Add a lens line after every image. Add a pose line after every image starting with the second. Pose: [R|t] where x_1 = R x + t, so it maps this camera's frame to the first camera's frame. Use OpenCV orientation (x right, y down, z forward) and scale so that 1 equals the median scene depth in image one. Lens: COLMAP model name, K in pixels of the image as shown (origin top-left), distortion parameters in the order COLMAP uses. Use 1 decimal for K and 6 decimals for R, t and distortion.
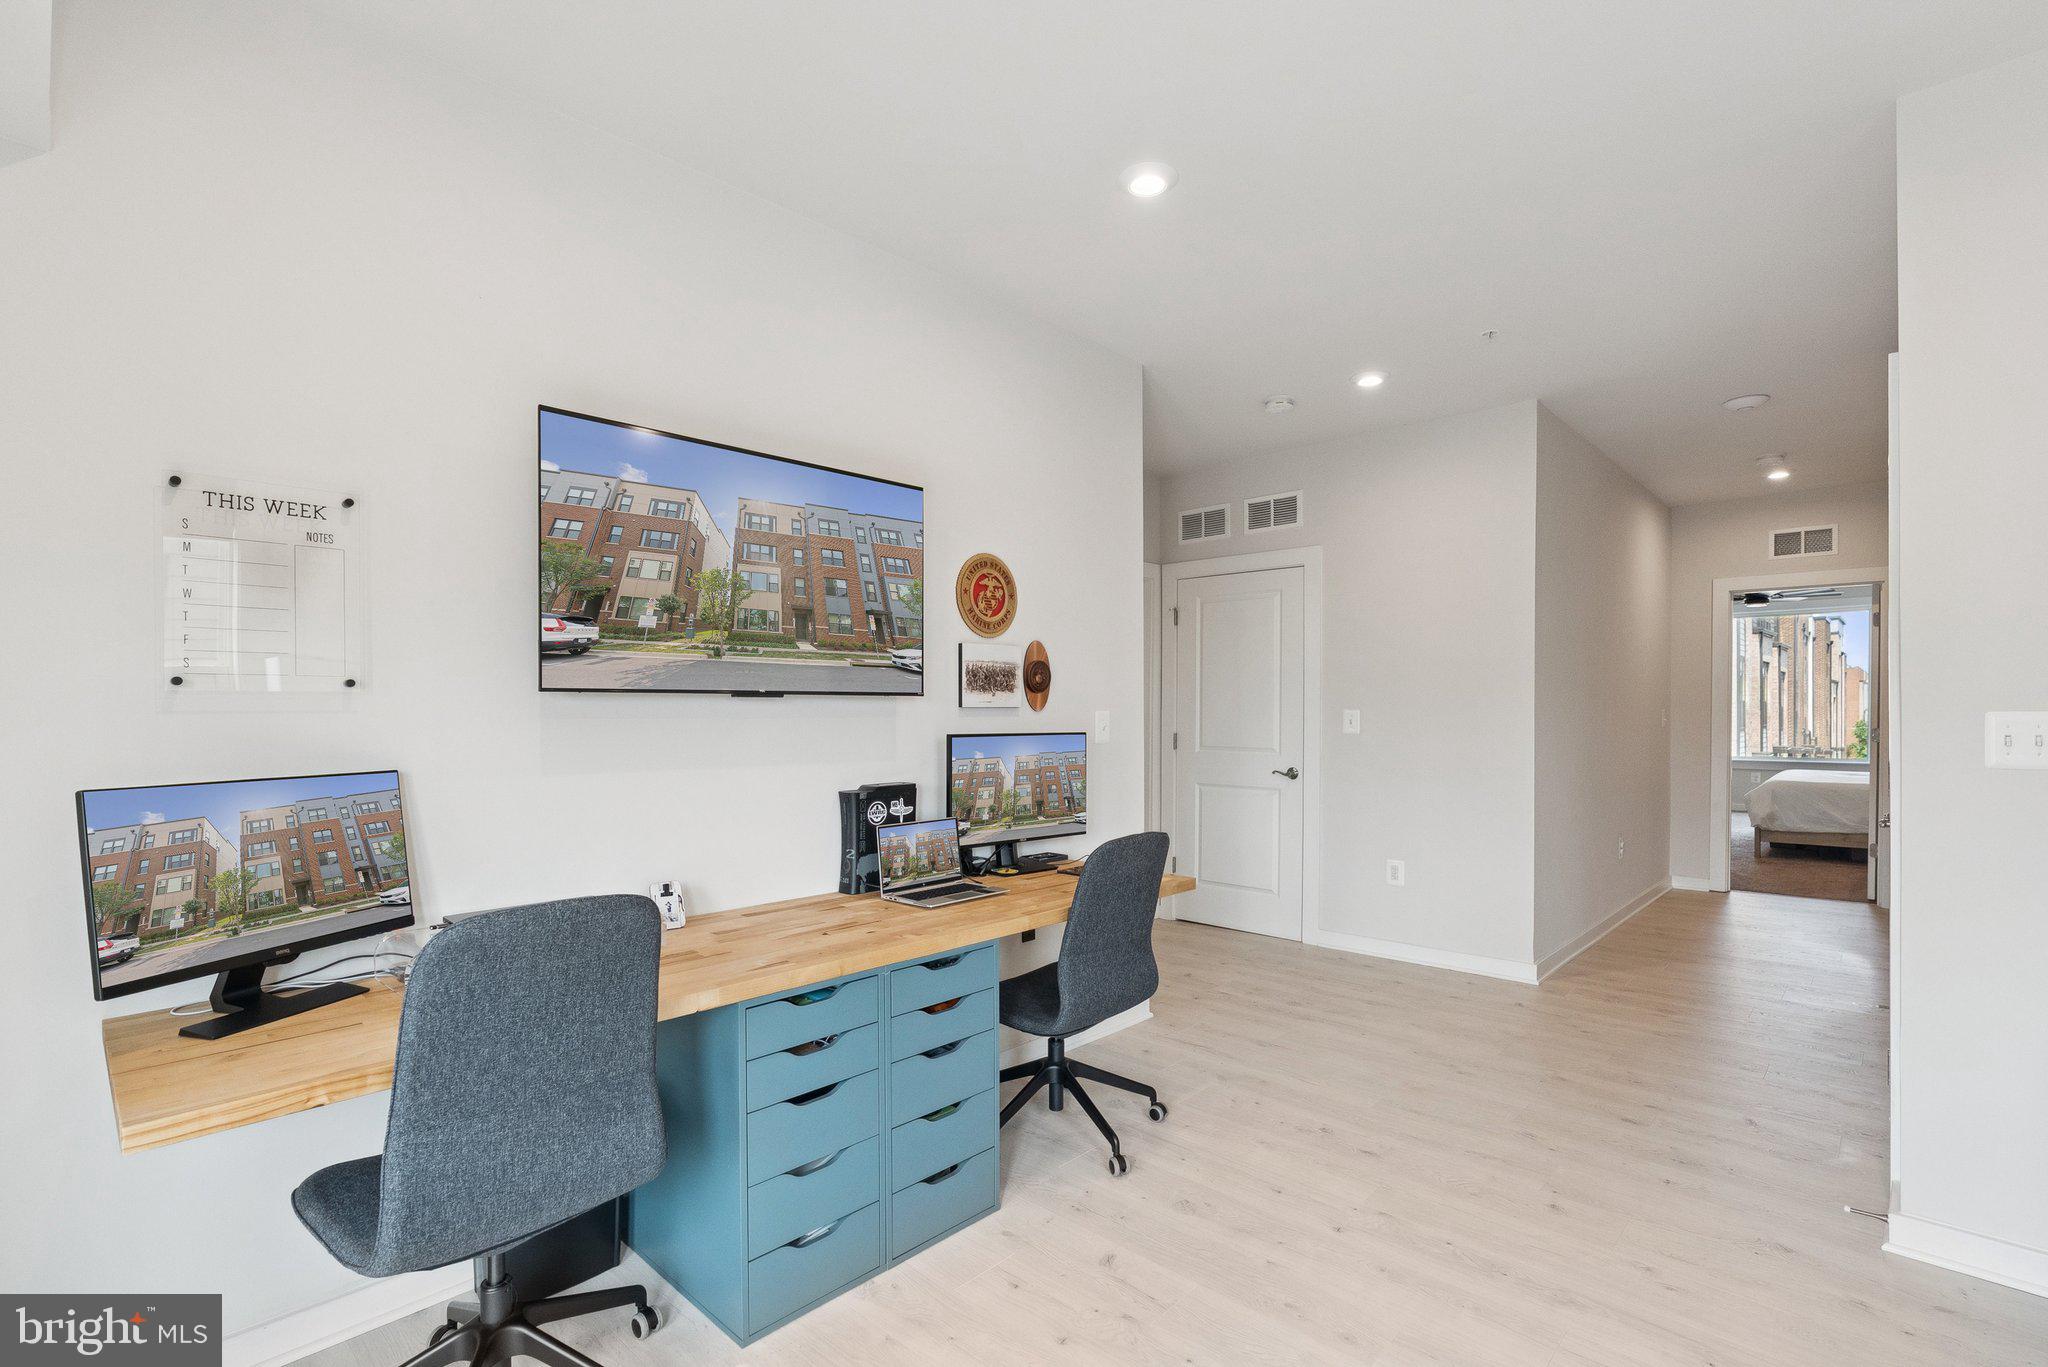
lens RADIAL K [[941.1, 0, 1026.3], [0, 941.1, 713.2], [0, 0, 1]] dist [-0.010619, 0.004991]
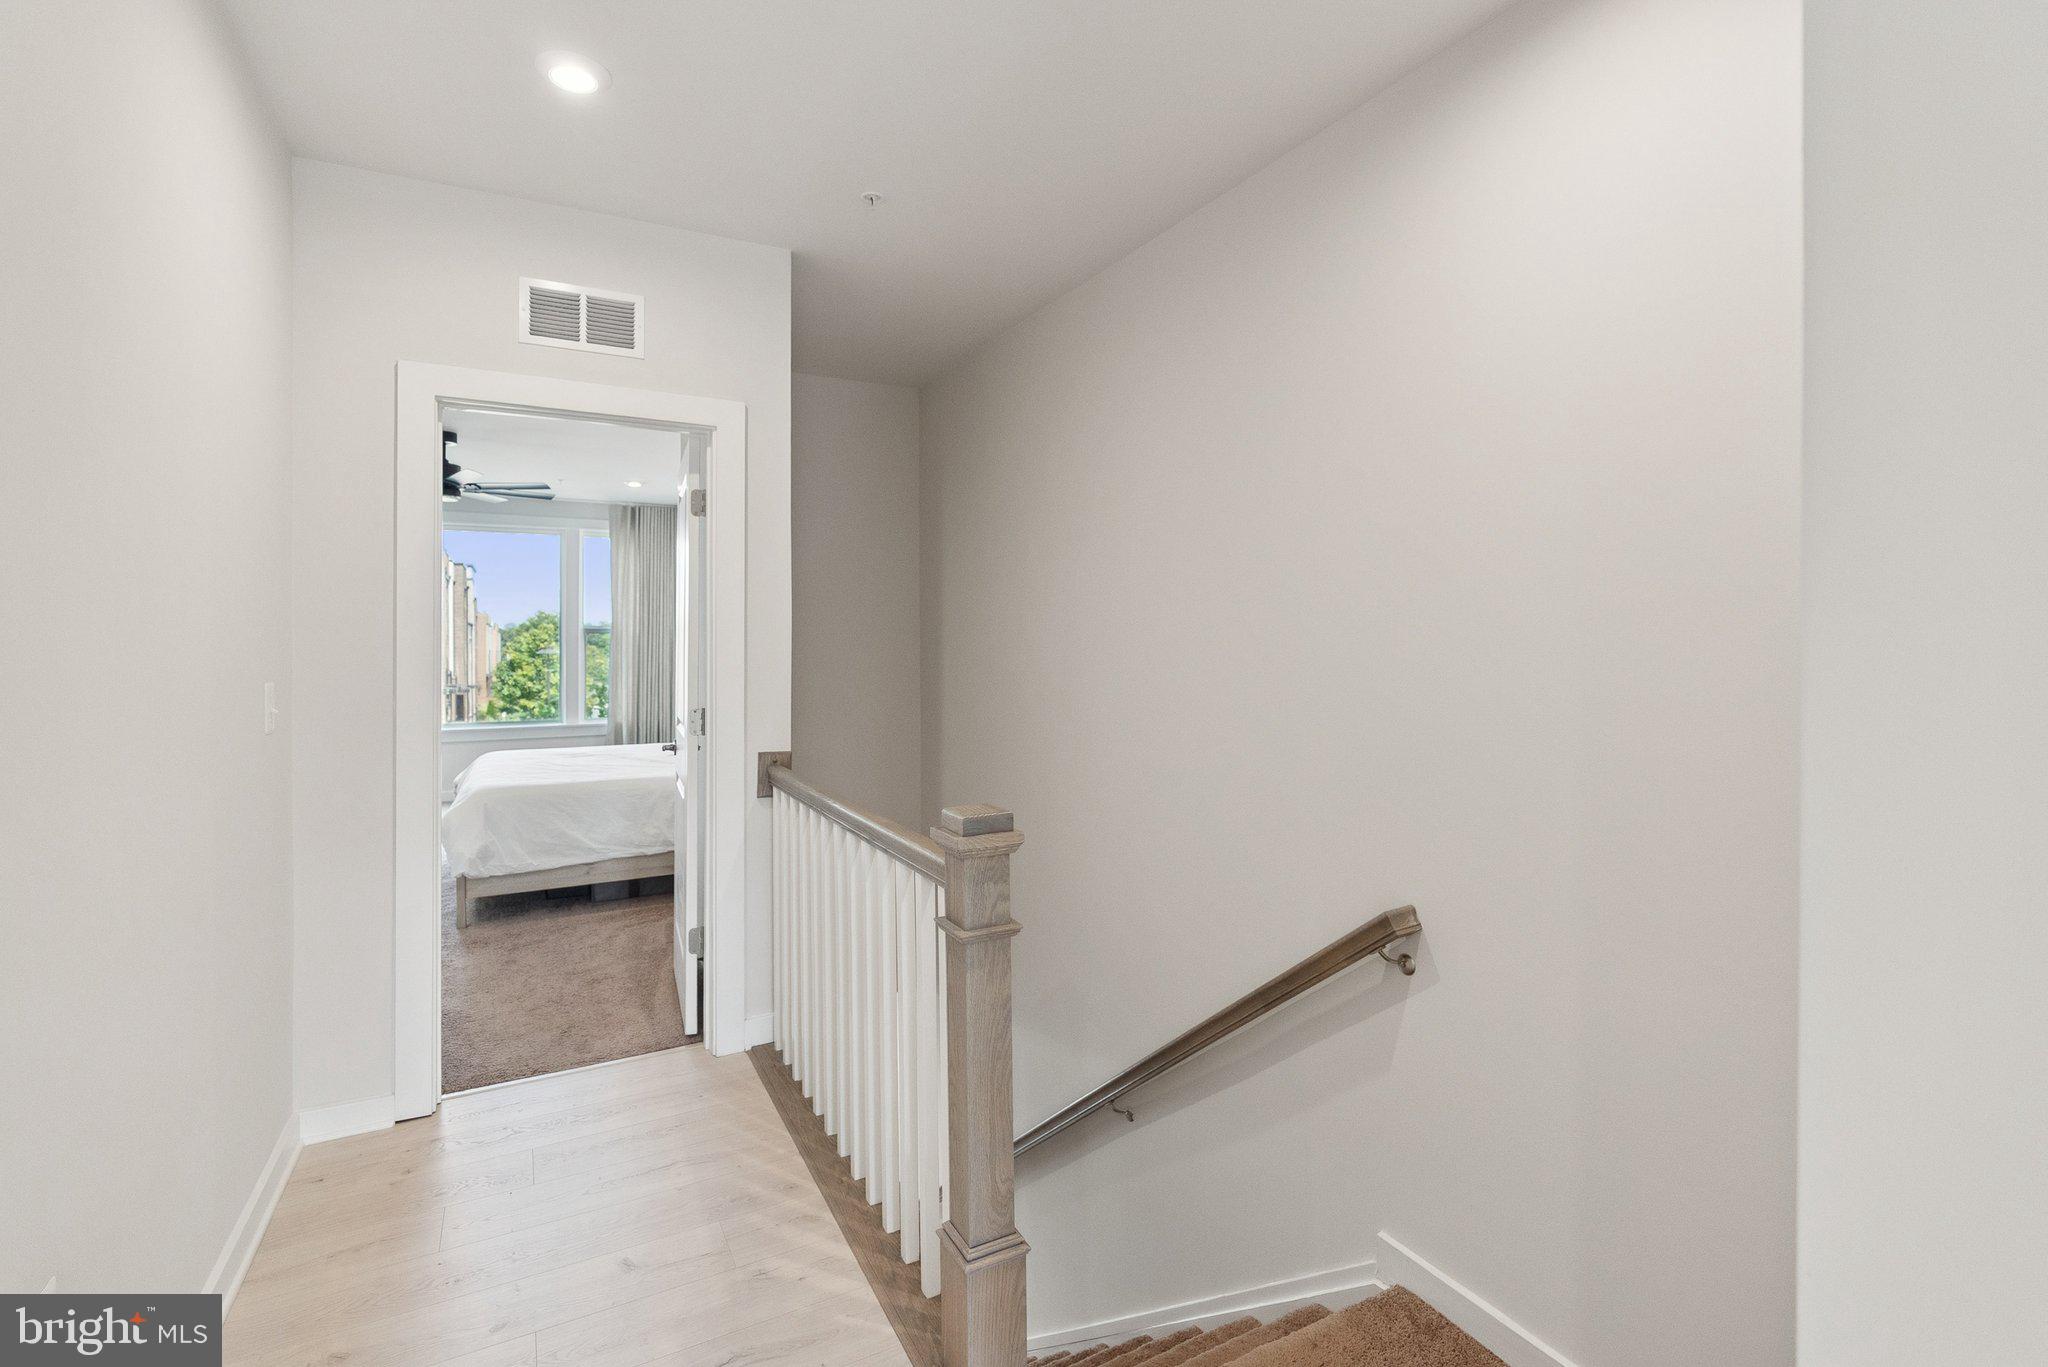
lens RADIAL K [[941.1, 0, 1006.9], [0, 941.1, 652.2], [0, 0, 1]] dist [-0.010619, 0.004991]
pose [[0.326323, -0.005734, 0.945241, 0.429128], [0.006503, 0.999972, 0.003821, -0.016071], [-0.945236, 0.004901, 0.326351, 0.612058]]
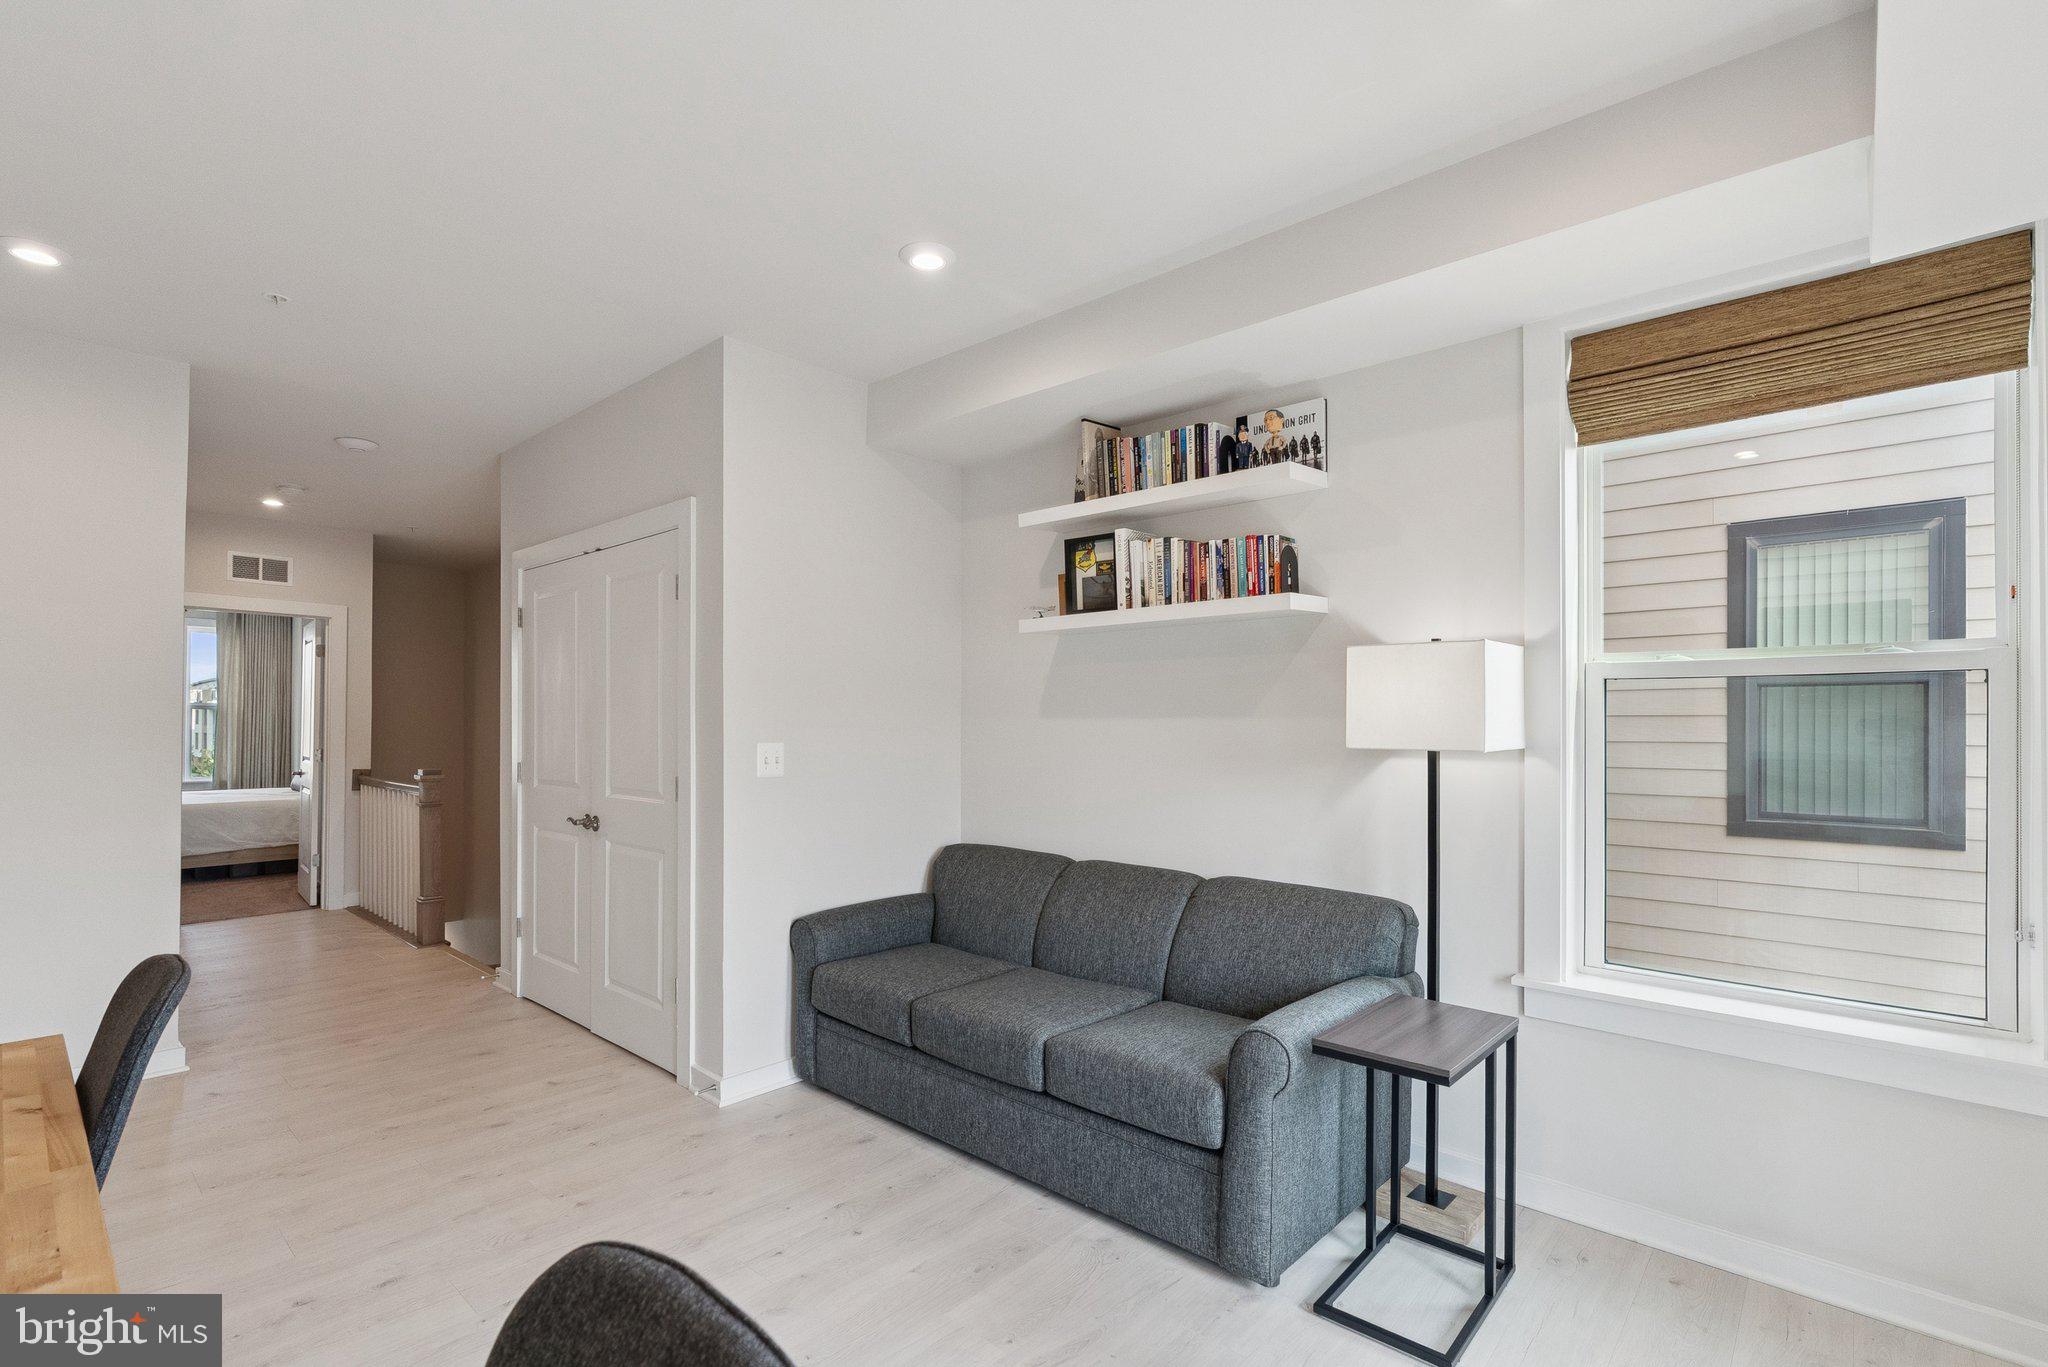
lens RADIAL K [[941.1, 0, 999.7], [0, 941.1, 726.9], [0, 0, 1]] dist [-0.010619, 0.004991]
pose [[-0.013113, -0.000578, 0.999914, -0.194491], [0.000061, 1.000000, 0.000579, -0.010014], [-0.999914, 0.000069, -0.013113, 0.193965]]
